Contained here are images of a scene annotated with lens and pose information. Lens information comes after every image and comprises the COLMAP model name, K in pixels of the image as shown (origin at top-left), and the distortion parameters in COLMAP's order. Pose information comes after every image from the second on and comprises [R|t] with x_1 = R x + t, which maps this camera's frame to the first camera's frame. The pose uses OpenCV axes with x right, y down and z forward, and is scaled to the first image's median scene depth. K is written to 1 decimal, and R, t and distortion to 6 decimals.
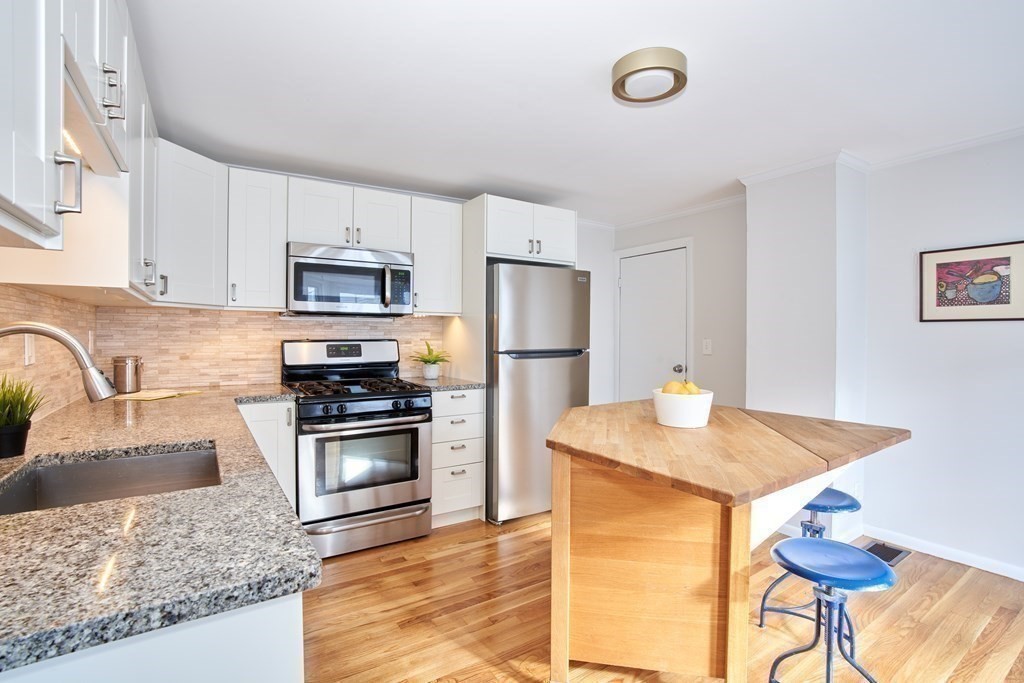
lens RADIAL K [[472.6, 0, 498.6], [0, 472.6, 338.7], [0, 0, 1]] dist [-0.060736, 0.019361]
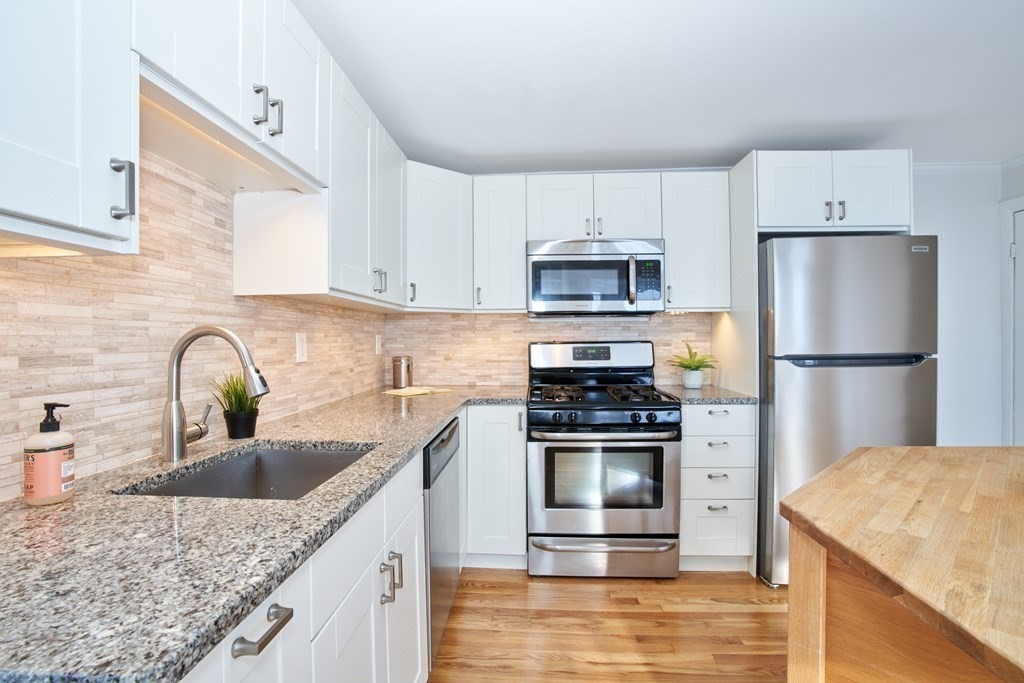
lens RADIAL K [[472.6, 0, 506.8], [0, 472.6, 339.6], [0, 0, 1]] dist [-0.060736, 0.019361]
pose [[0.812673, -0.006497, -0.582684, 0.089448], [0.003994, 0.999976, -0.005579, 0.003168], [0.582707, 0.002207, 0.812680, 0.169256]]
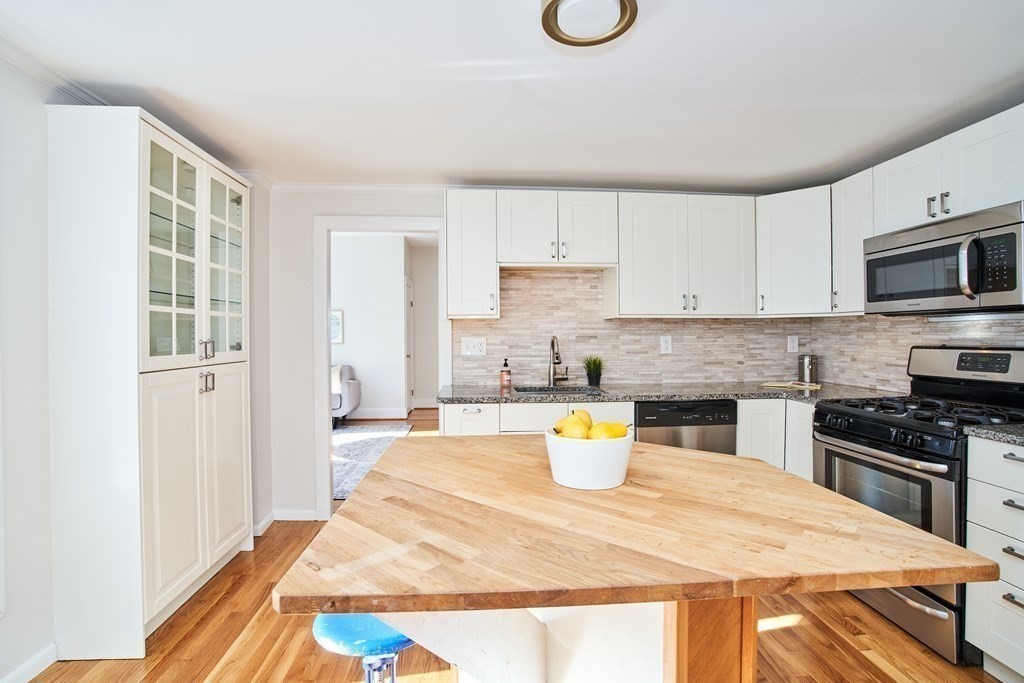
lens RADIAL K [[472.6, 0, 521.0], [0, 472.6, 335.4], [0, 0, 1]] dist [-0.060736, 0.019361]
pose [[-0.443534, -0.000813, -0.896257, 0.667317], [-0.004366, 0.999990, 0.001254, -0.014588], [0.896247, 0.004469, -0.443533, 0.780331]]
